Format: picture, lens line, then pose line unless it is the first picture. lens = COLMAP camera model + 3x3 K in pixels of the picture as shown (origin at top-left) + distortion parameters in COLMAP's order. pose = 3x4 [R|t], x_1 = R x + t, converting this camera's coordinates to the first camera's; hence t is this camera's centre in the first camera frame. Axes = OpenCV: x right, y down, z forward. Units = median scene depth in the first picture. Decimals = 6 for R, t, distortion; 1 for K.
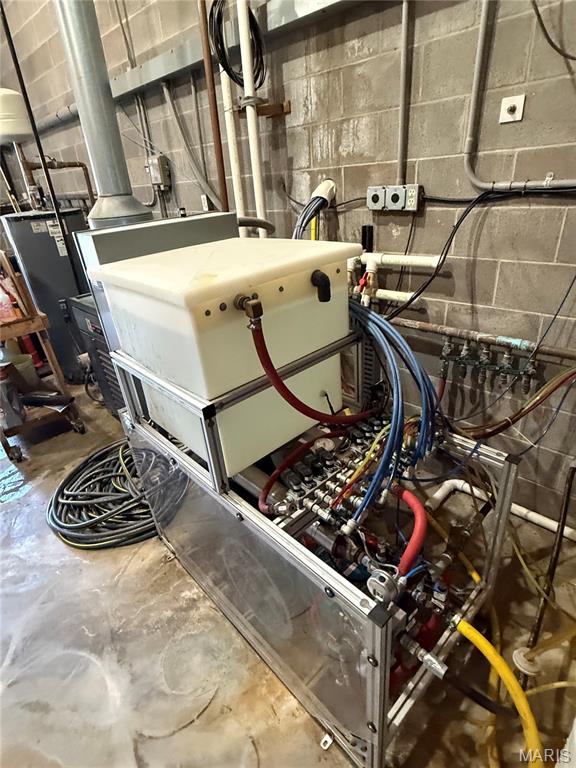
lens RADIAL K [[404.1, 0, 292.7], [0, 404.1, 382.6], [0, 0, 1]] dist [0.001829, -0.001386]
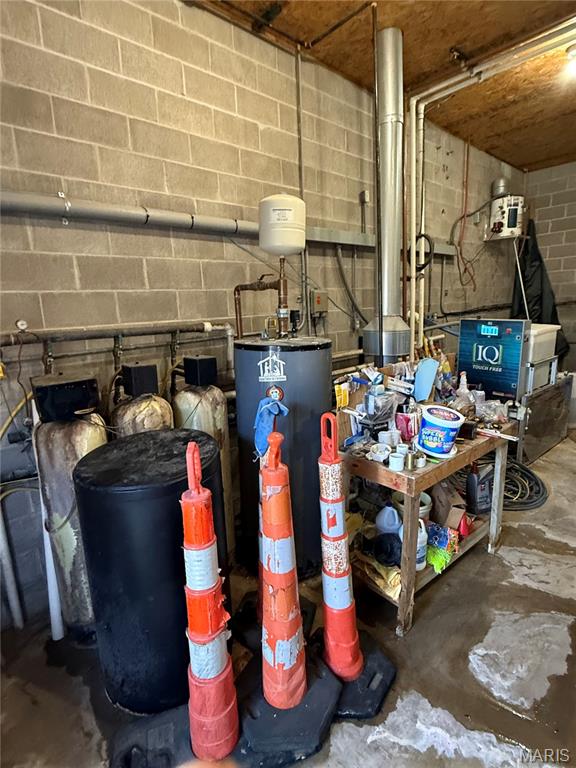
lens RADIAL K [[404.1, 0, 290.9], [0, 404.1, 379.6], [0, 0, 1]] dist [0.001829, -0.001386]
pose [[0.060622, -0.123093, 0.990542, -2.606927], [0.478957, 0.874247, 0.079328, -0.780855], [-0.875743, 0.469618, 0.111954, 1.780777]]
